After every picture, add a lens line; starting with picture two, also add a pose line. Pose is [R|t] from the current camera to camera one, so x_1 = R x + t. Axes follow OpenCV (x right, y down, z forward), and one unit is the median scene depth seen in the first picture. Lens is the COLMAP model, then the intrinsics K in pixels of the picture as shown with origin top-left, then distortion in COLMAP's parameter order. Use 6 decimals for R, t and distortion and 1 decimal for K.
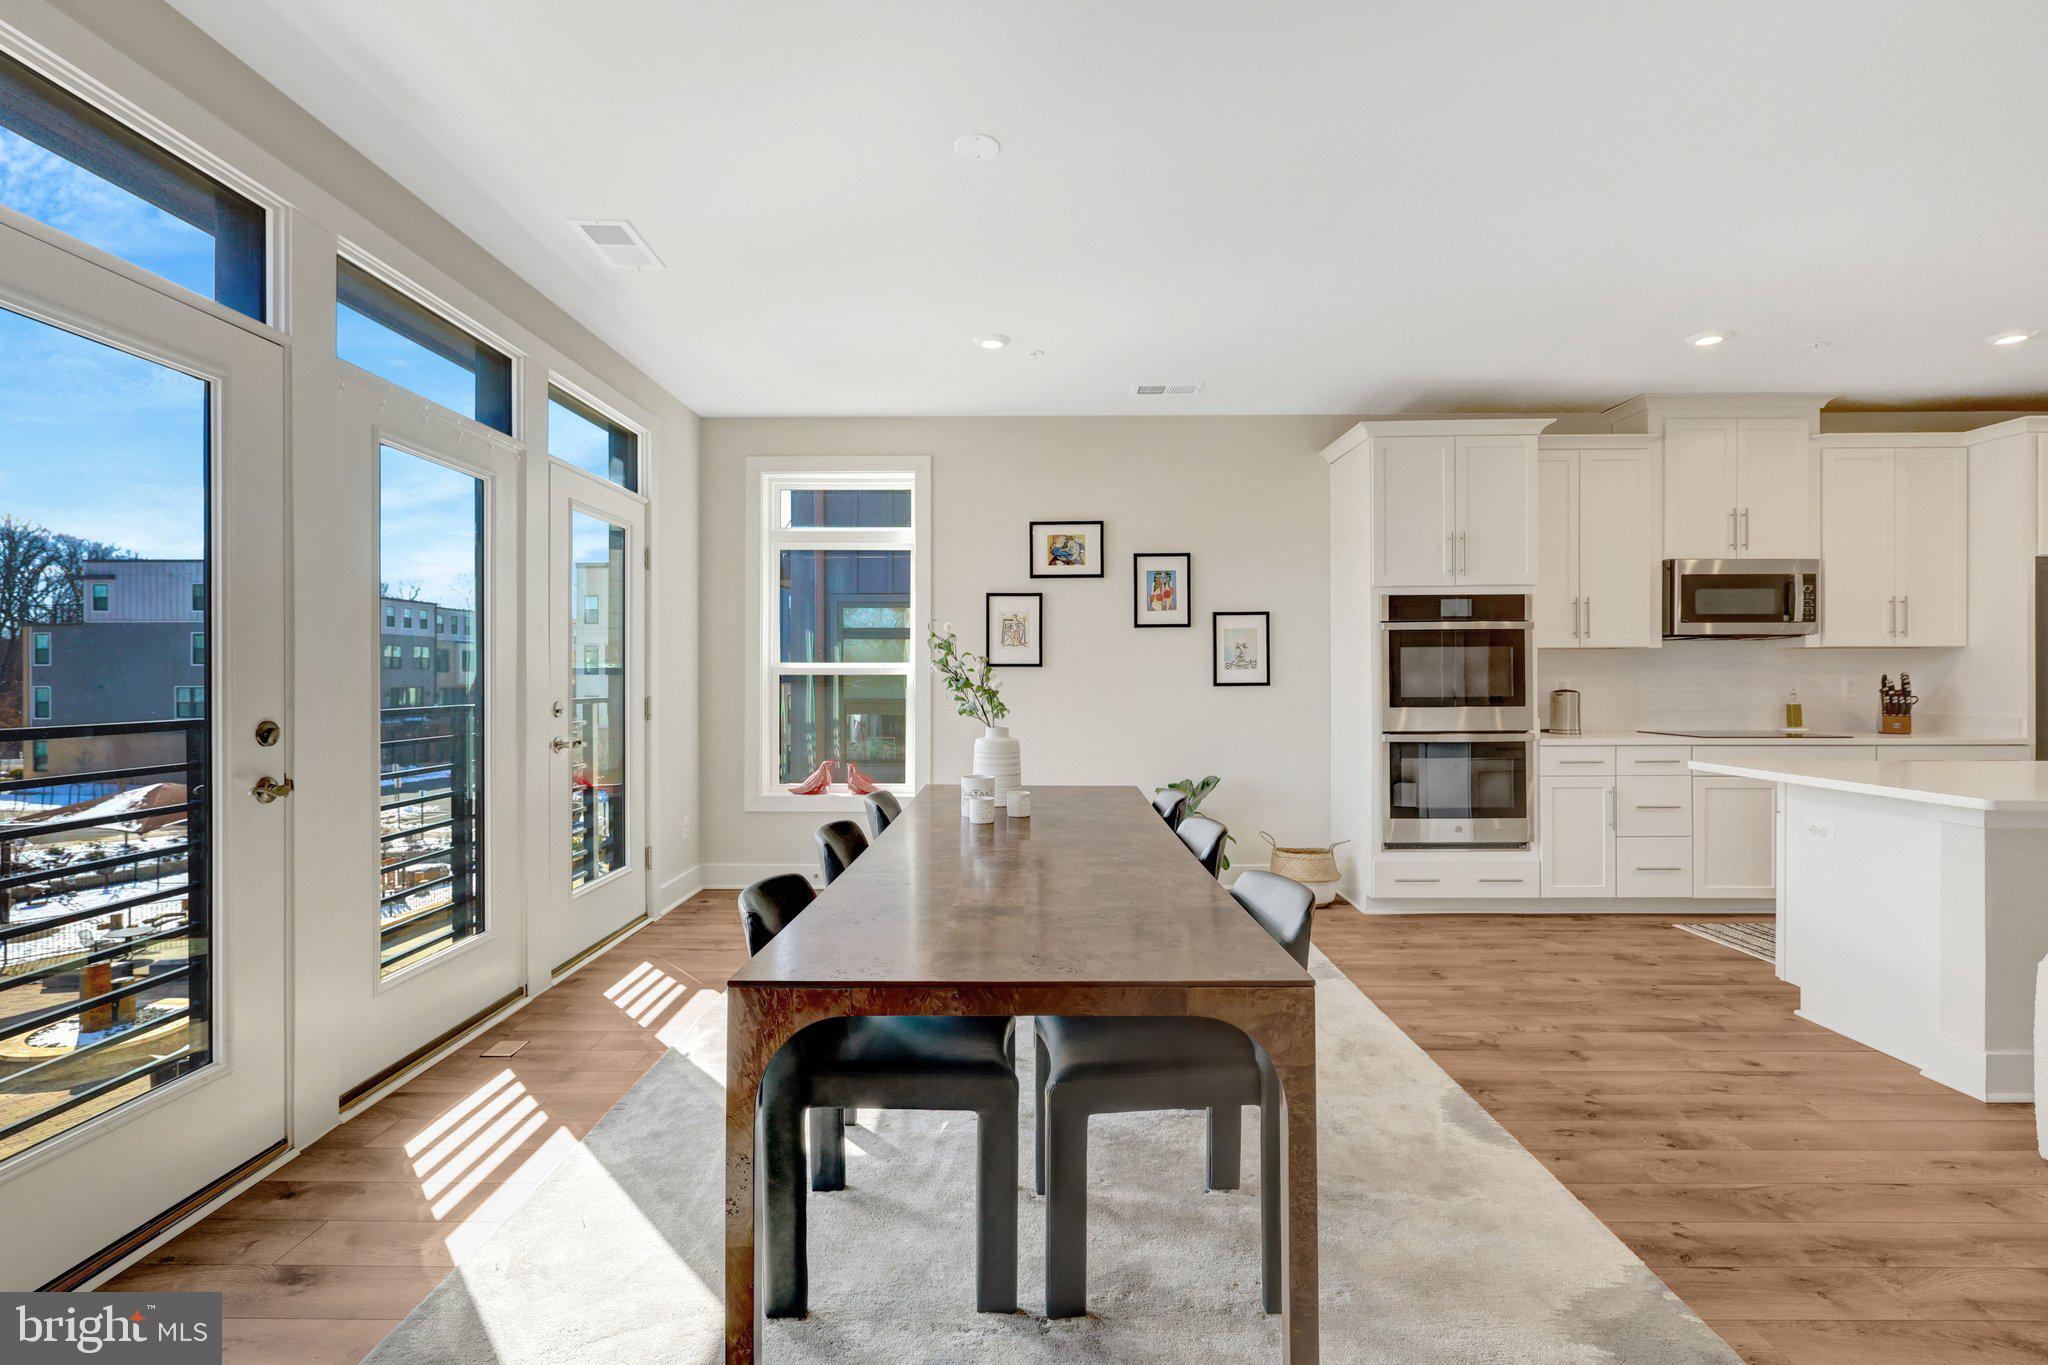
lens RADIAL K [[920.1, 0, 1017.4], [0, 920.1, 676.2], [0, 0, 1]] dist [0.000742, -0.001452]
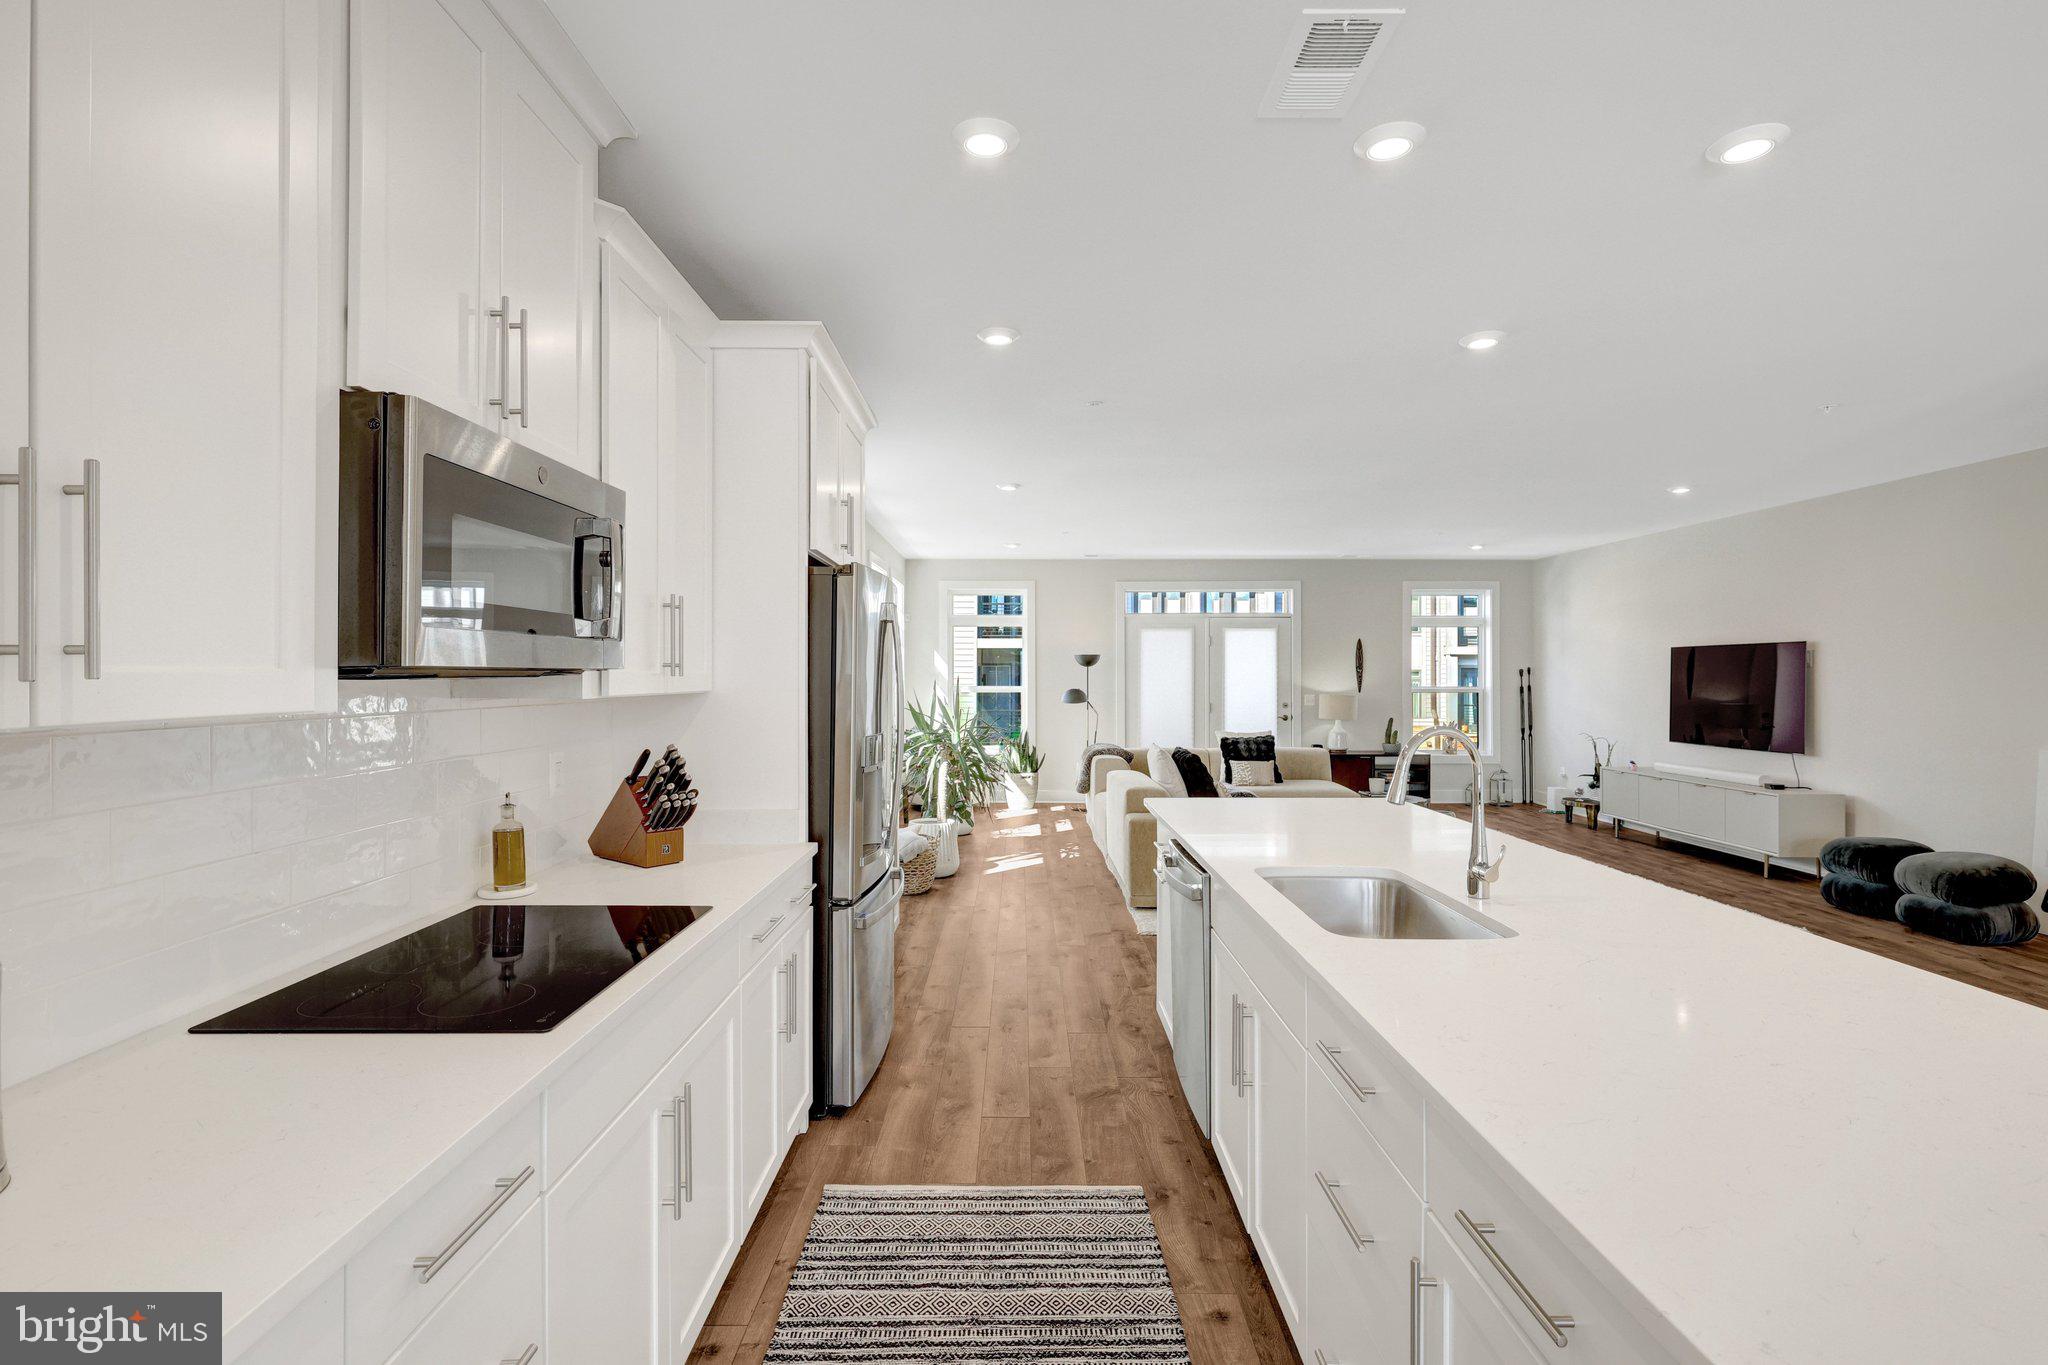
lens RADIAL K [[956.8, 0, 1015.4], [0, 956.8, 674.9], [0, 0, 1]] dist [-0.006262, 0.001079]
pose [[-0.003433, 0.001789, 0.999993, 0.433339], [-0.001733, 0.999997, -0.001795, -0.043032], [-0.999993, -0.001739, -0.003430, 0.826329]]
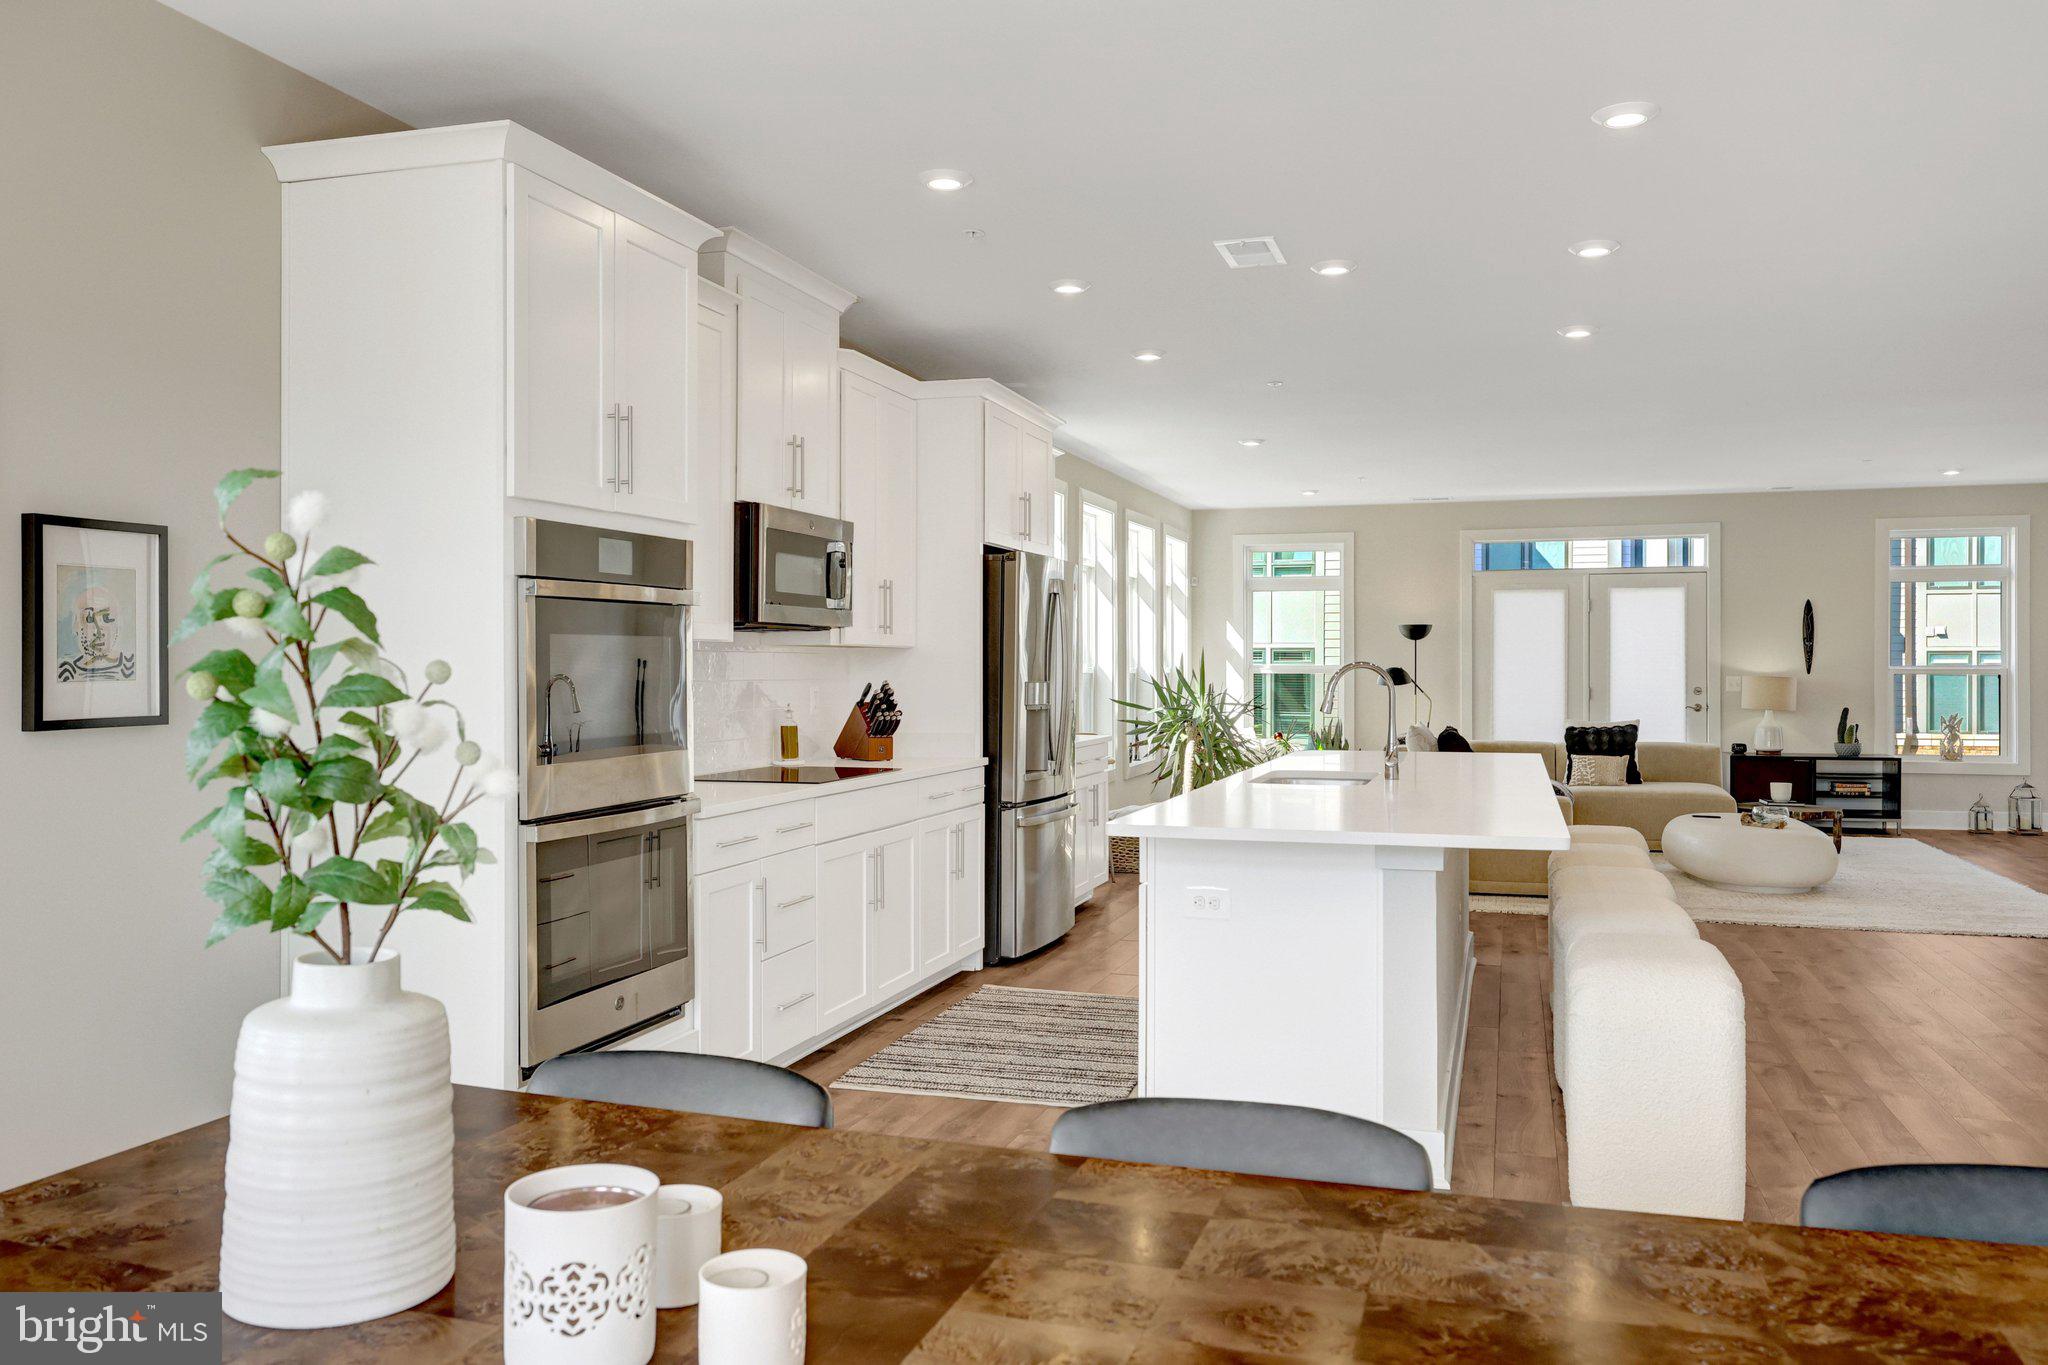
lens RADIAL K [[1537.6, 0, 1019.9], [0, 1537.6, 651.9], [0, 0, 1]] dist [-0.009678, 0.006257]
pose [[0.292787, 0.011033, 0.956114, -0.240761], [-0.000623, 0.999935, -0.011347, -0.013033], [-0.956178, 0.002726, 0.292775, 0.526617]]
